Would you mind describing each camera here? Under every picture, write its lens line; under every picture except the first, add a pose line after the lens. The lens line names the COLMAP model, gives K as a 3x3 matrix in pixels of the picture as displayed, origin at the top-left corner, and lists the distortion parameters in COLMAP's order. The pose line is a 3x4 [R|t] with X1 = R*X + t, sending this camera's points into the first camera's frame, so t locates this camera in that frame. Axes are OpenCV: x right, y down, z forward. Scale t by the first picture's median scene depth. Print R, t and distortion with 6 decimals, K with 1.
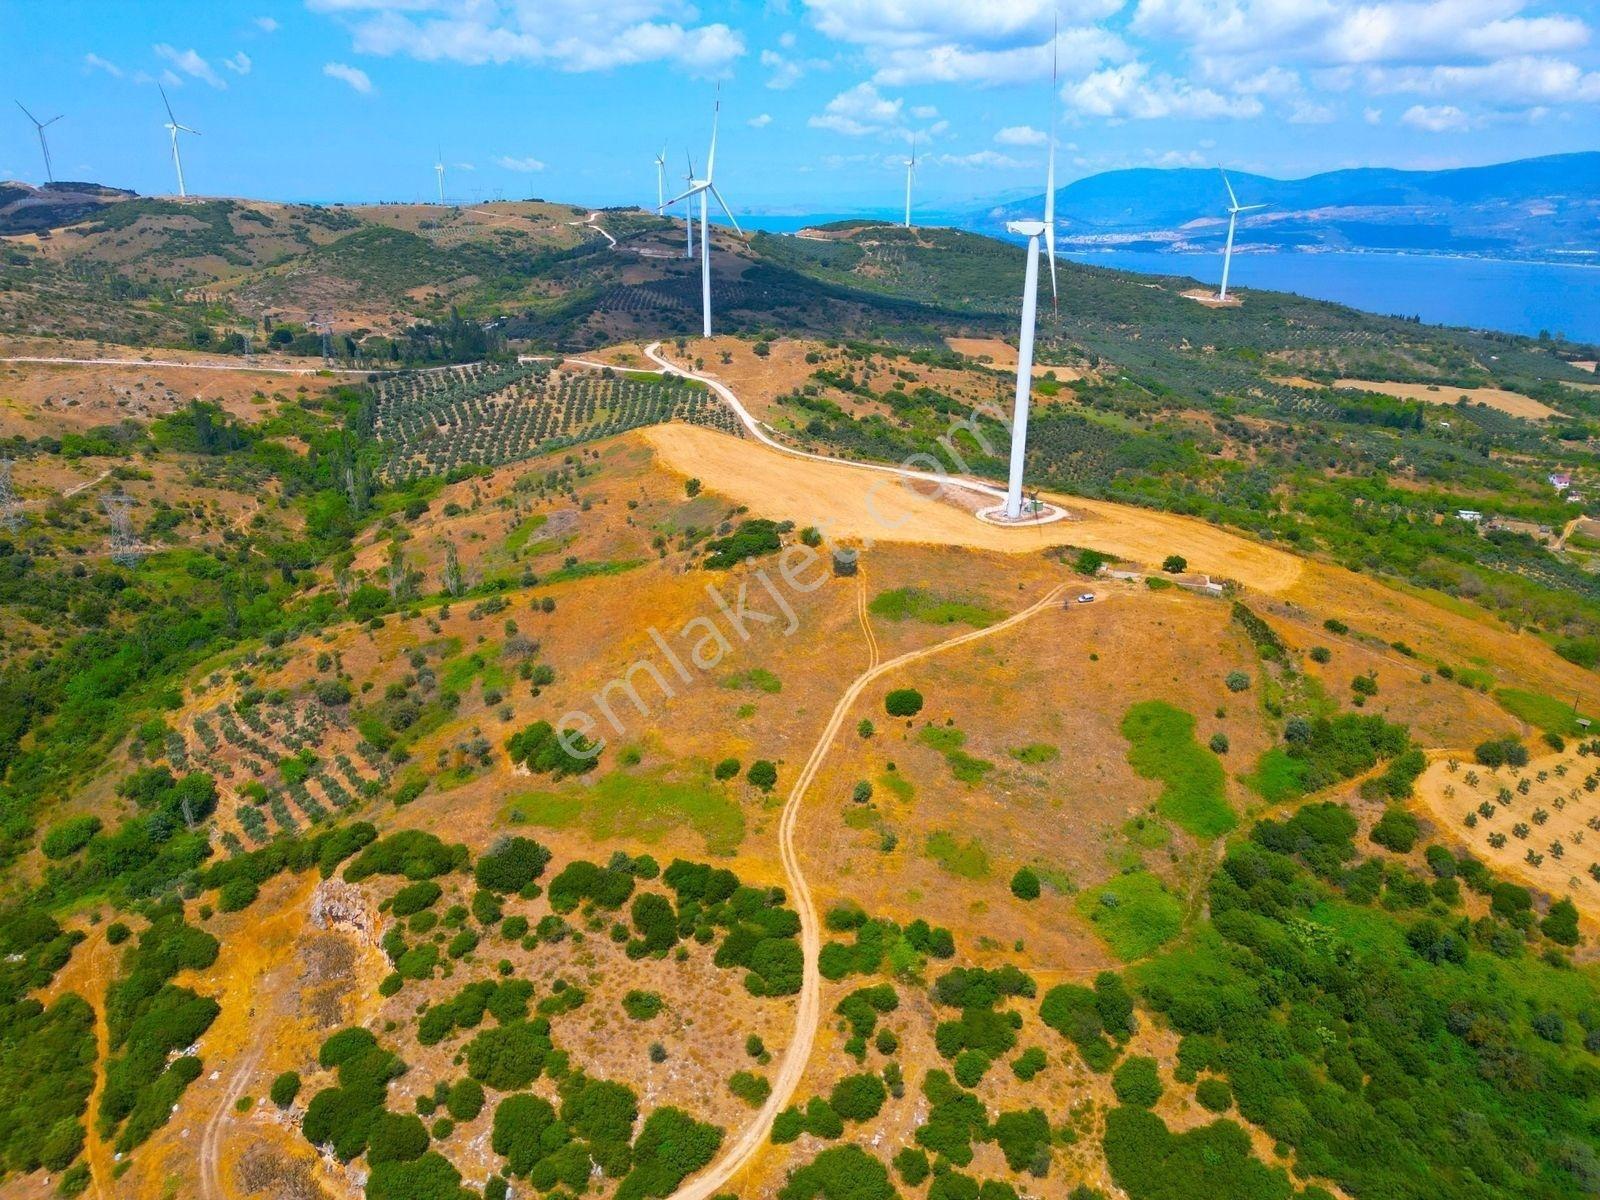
lens RADIAL K [[1117.7, 0, 800.0], [0, 1117.7, 600.0], [0, 0, 1]] dist [0.065196, -0.062644]
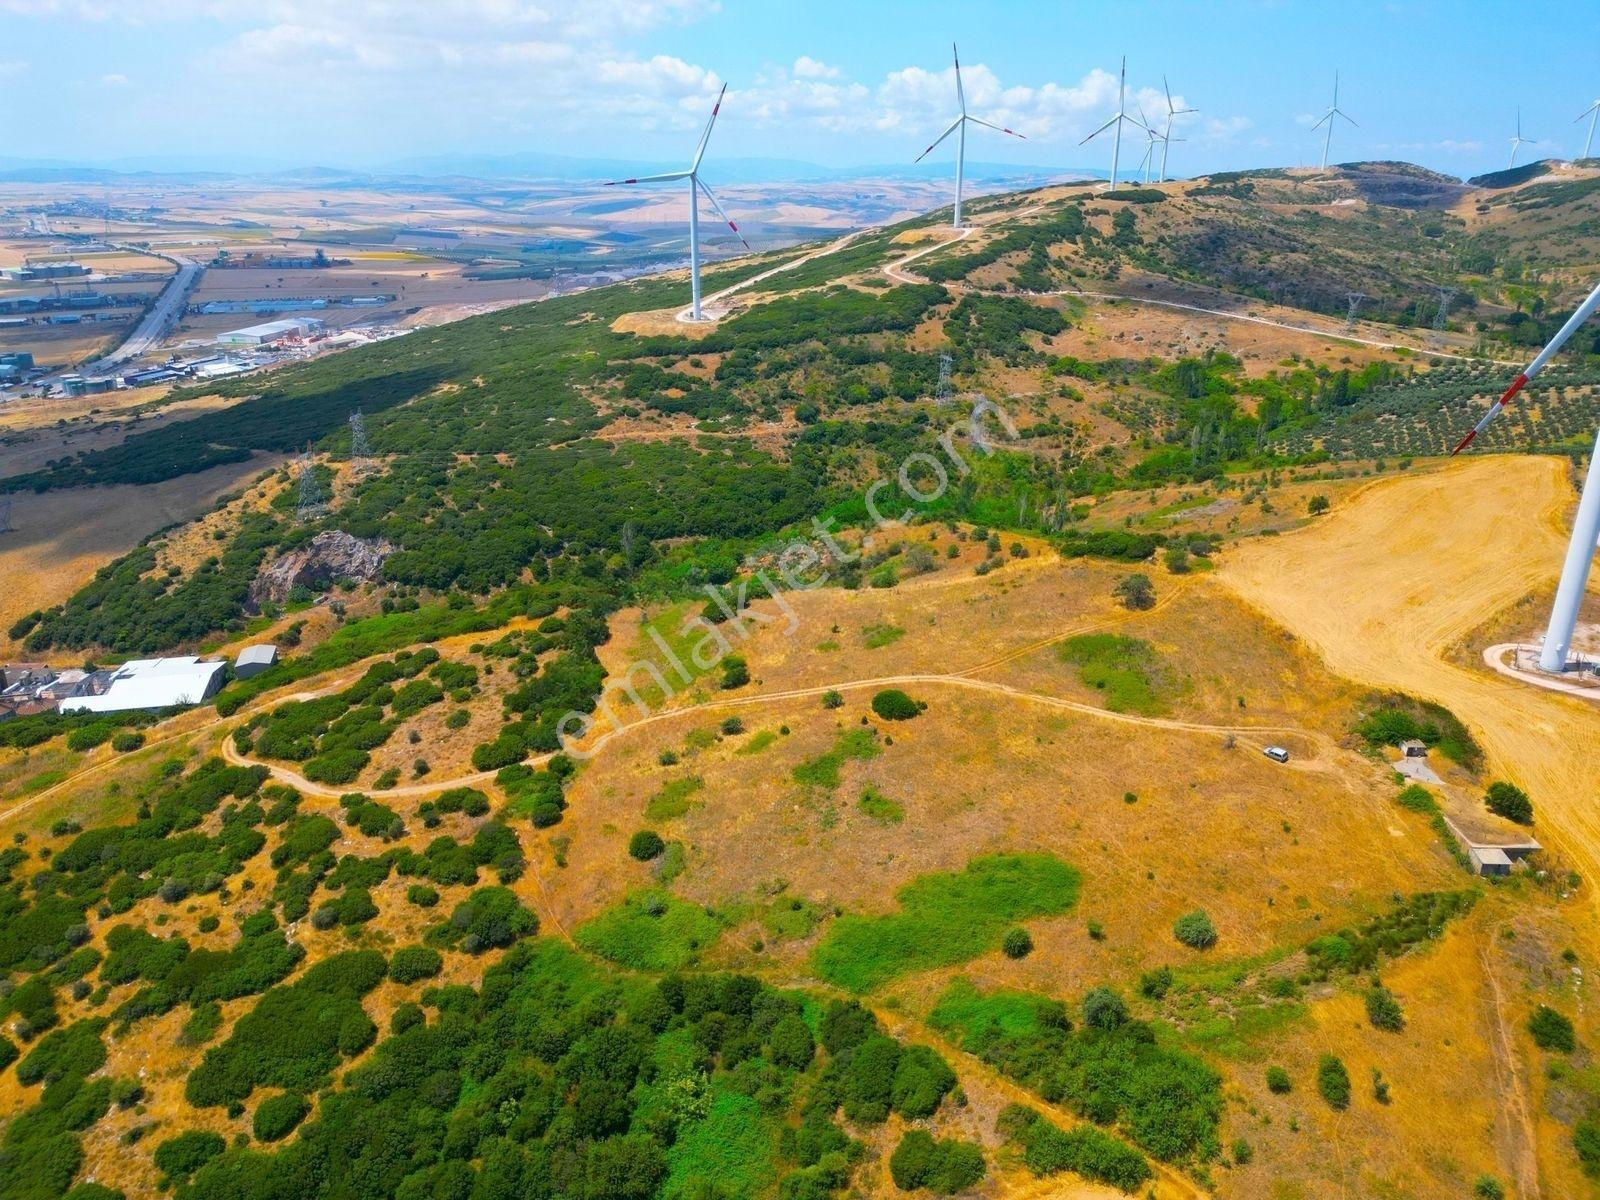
lens RADIAL K [[1117.7, 0, 800.0], [0, 1117.7, 600.0], [0, 0, 1]] dist [0.065196, -0.062644]
pose [[0.311576, 0.334525, -0.889390, 0.729069], [-0.323060, 0.917519, 0.231929, -0.146831], [0.893618, 0.215063, 0.393948, 0.490468]]
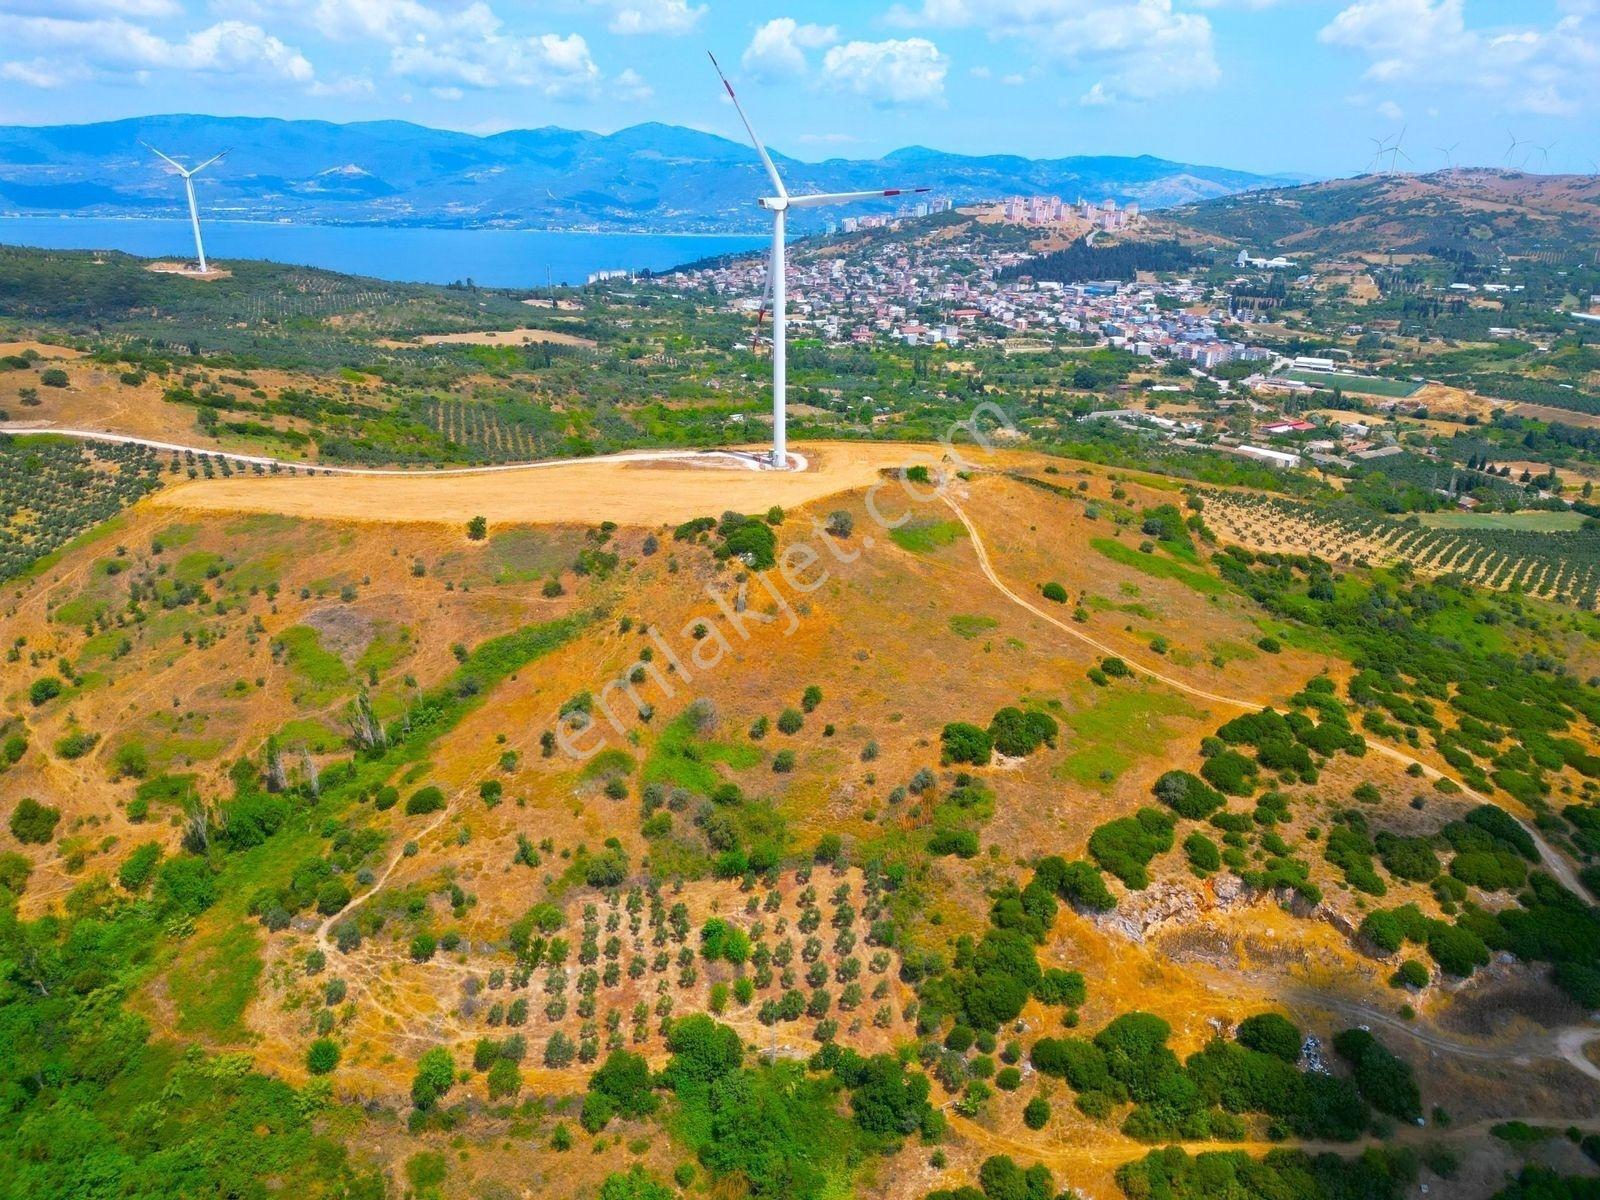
lens RADIAL K [[1117.7, 0, 800.0], [0, 1117.7, 600.0], [0, 0, 1]] dist [0.065196, -0.062644]
pose [[0.494037, -0.318609, 0.808960, -0.913022], [0.292681, 0.937077, 0.190326, -0.190049], [-0.818697, 0.142739, 0.556202, 0.474628]]
